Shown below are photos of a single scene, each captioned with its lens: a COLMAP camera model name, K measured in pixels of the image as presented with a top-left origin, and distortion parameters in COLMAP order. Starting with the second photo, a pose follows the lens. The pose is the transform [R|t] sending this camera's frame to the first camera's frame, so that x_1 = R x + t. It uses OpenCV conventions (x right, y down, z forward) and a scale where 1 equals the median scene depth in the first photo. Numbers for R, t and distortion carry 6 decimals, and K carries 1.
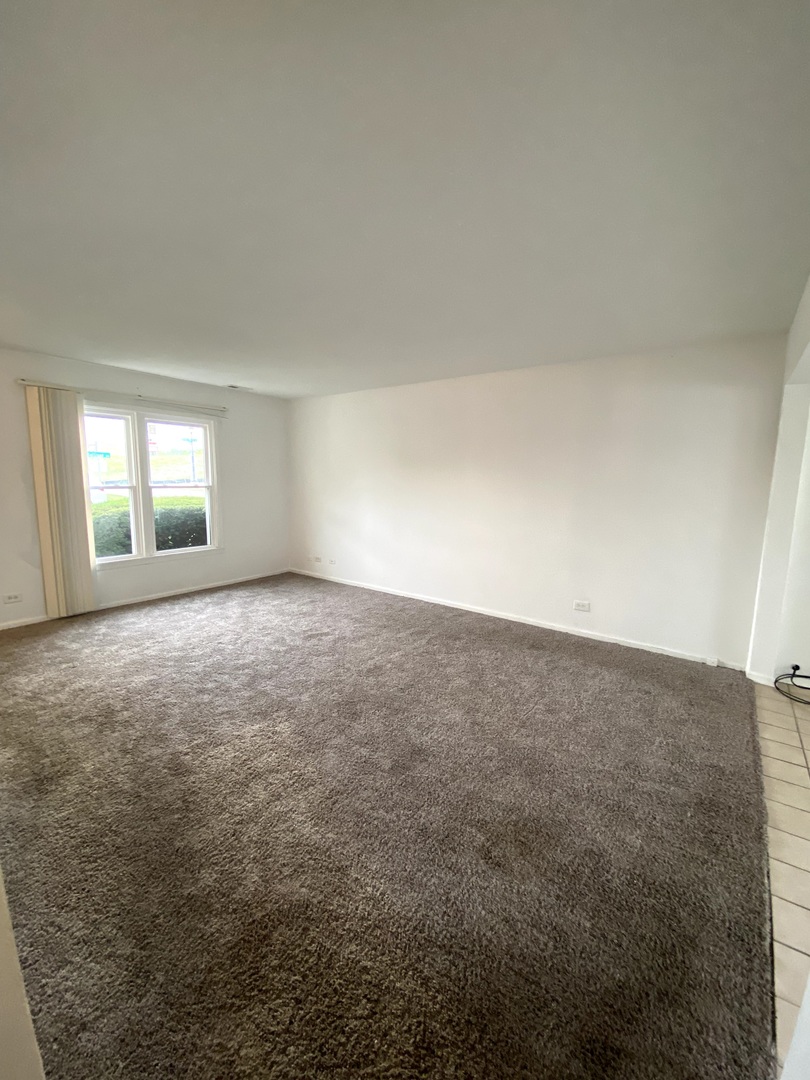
lens RADIAL K [[440.9, 0, 408.9], [0, 440.9, 537.6], [0, 0, 1]] dist [0.021876, -0.024545]
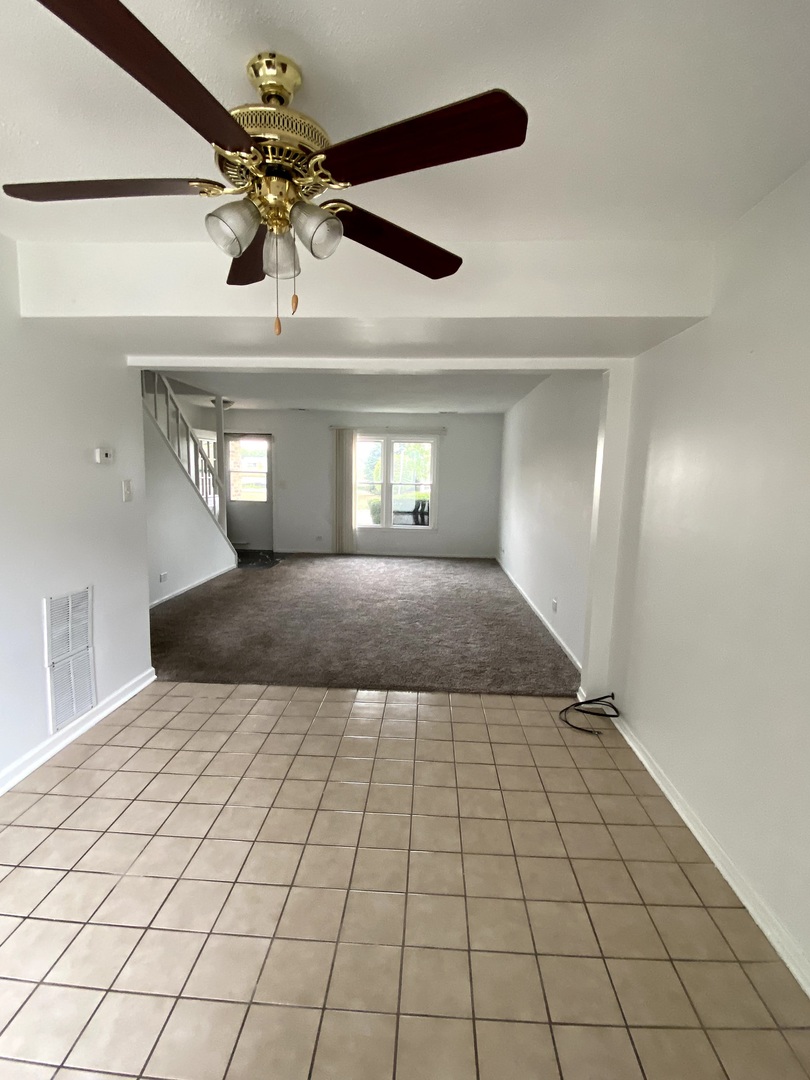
lens RADIAL K [[489.7, 0, 405.0], [0, 489.7, 540.0], [0, 0, 1]] dist [0.000170, -0.000009]
pose [[0.555447, 0.105593, -0.824821, 0.827206], [-0.124576, 0.991277, 0.043011, 0.003729], [0.822168, 0.078863, 0.563756, 0.068496]]
